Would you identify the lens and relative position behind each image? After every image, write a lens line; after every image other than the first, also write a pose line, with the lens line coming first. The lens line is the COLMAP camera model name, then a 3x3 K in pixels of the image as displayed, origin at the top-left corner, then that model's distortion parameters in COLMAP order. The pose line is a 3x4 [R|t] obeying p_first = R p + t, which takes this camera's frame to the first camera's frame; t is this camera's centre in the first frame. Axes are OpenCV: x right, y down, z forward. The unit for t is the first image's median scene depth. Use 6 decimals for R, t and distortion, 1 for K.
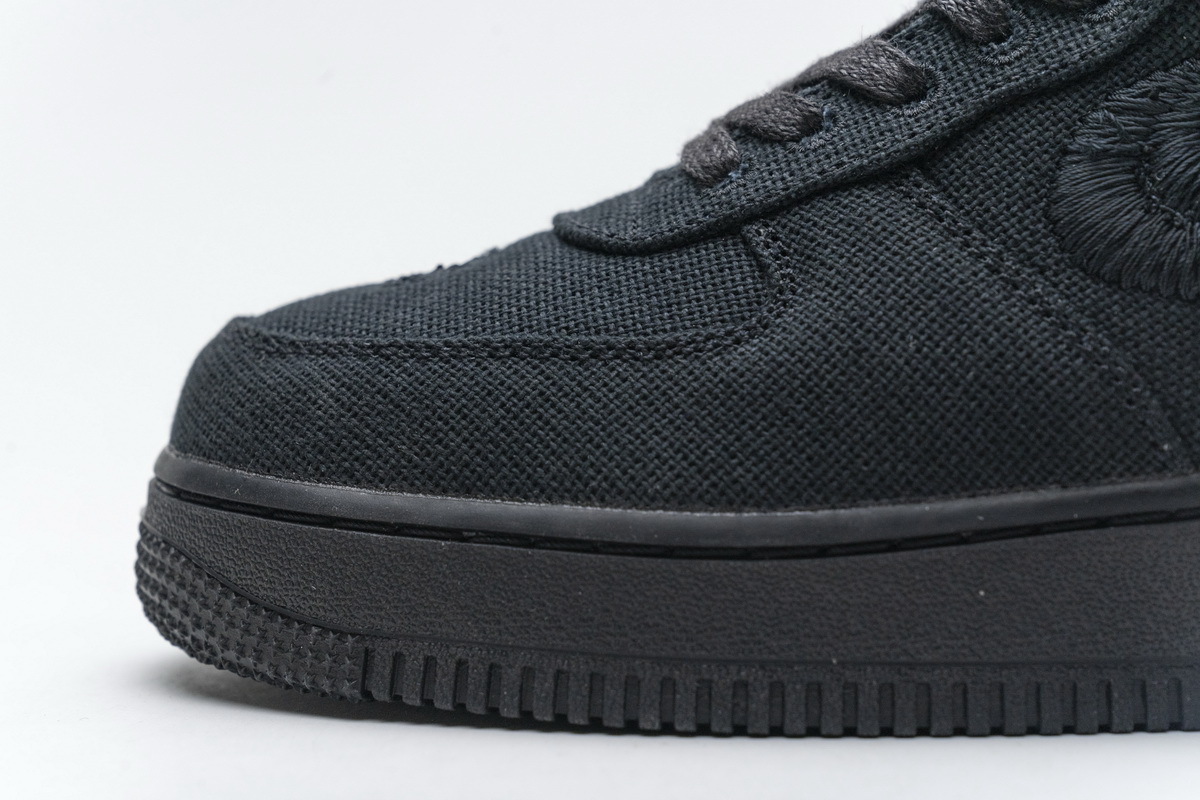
lens RADIAL K [[2268.6, 0, 600.0], [0, 2268.6, 400.0], [0, 0, 1]] dist [0.008461, 0.075832]
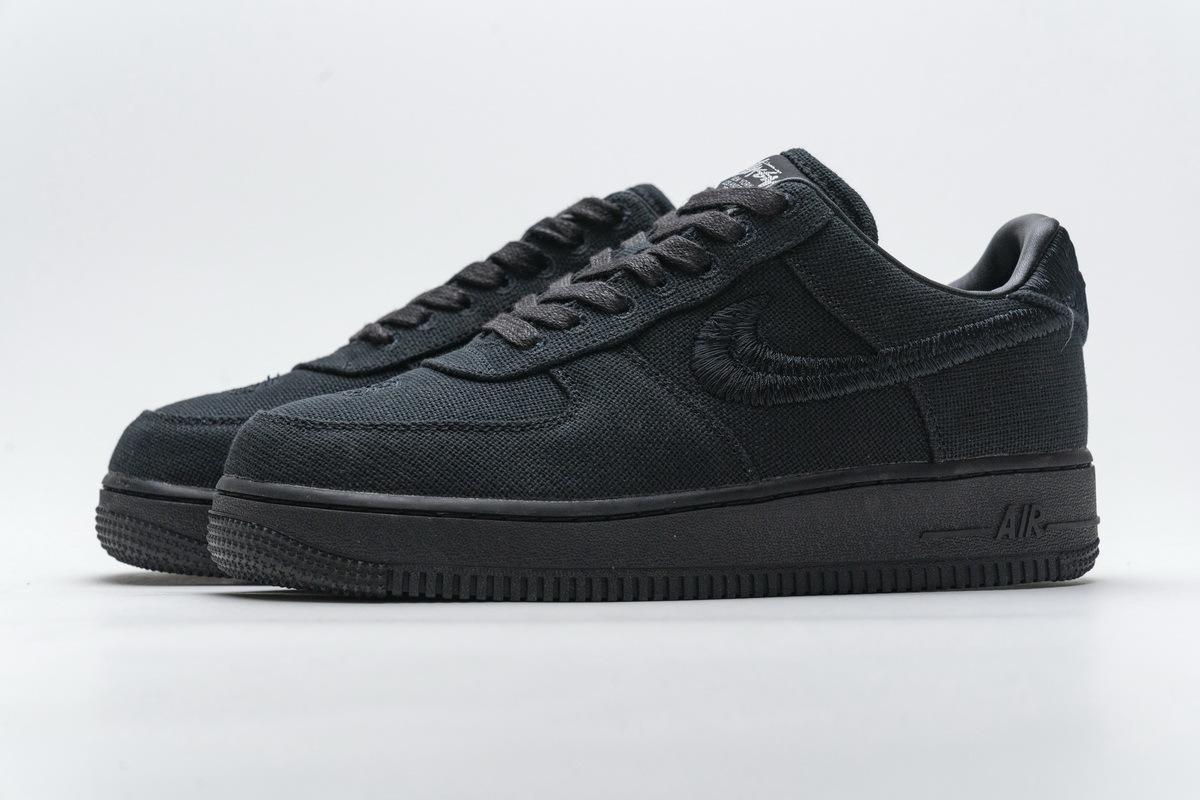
lens RADIAL K [[2268.6, 0, 600.0], [0, 2268.6, 400.0], [0, 0, 1]] dist [0.008461, 0.075832]
pose [[0.929810, 0.013596, 0.367790, -0.696869], [0.007111, 0.998467, -0.054888, 0.070698], [-0.367972, 0.053651, 0.928288, -1.013359]]
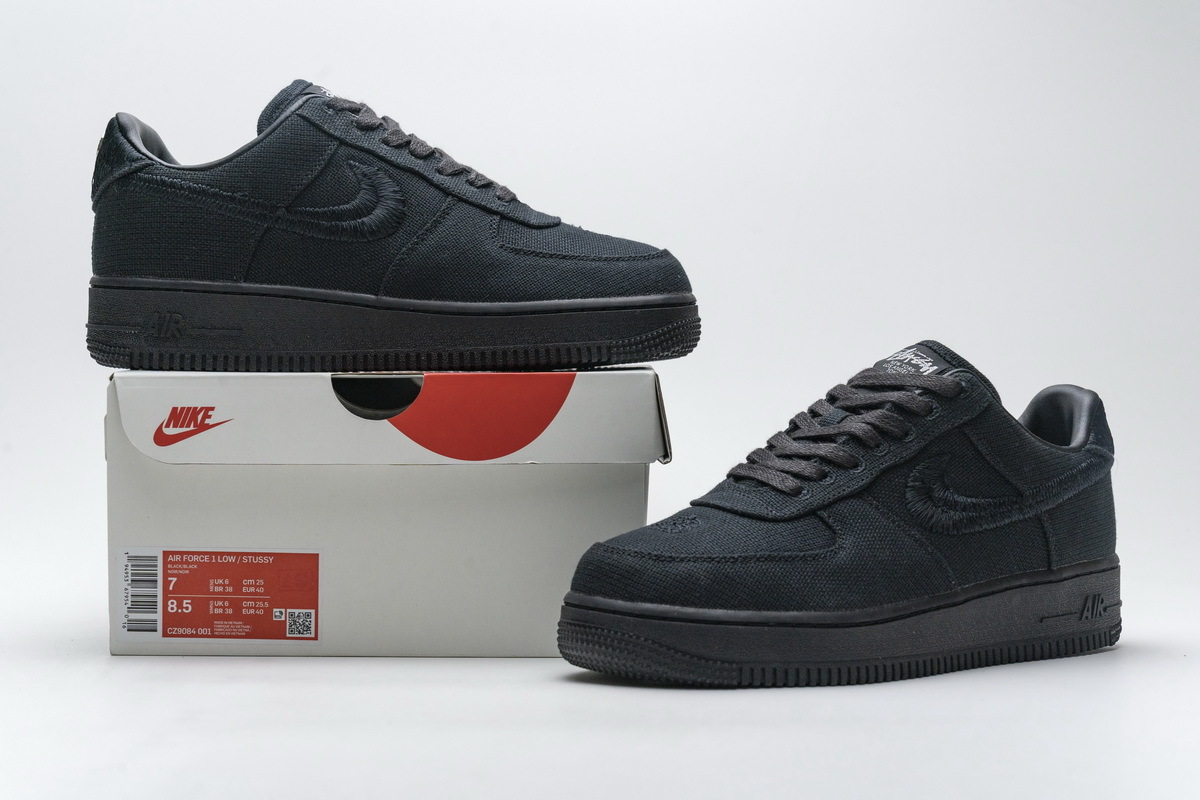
lens RADIAL K [[1900.9, 0, 600.0], [0, 1900.9, 400.0], [0, 0, 1]] dist [-0.005163, -0.050323]
pose [[0.788716, 0.010440, 0.614669, -1.717125], [0.019533, 0.998925, -0.042031, -0.127698], [-0.614448, 0.045157, 0.787664, -0.777355]]
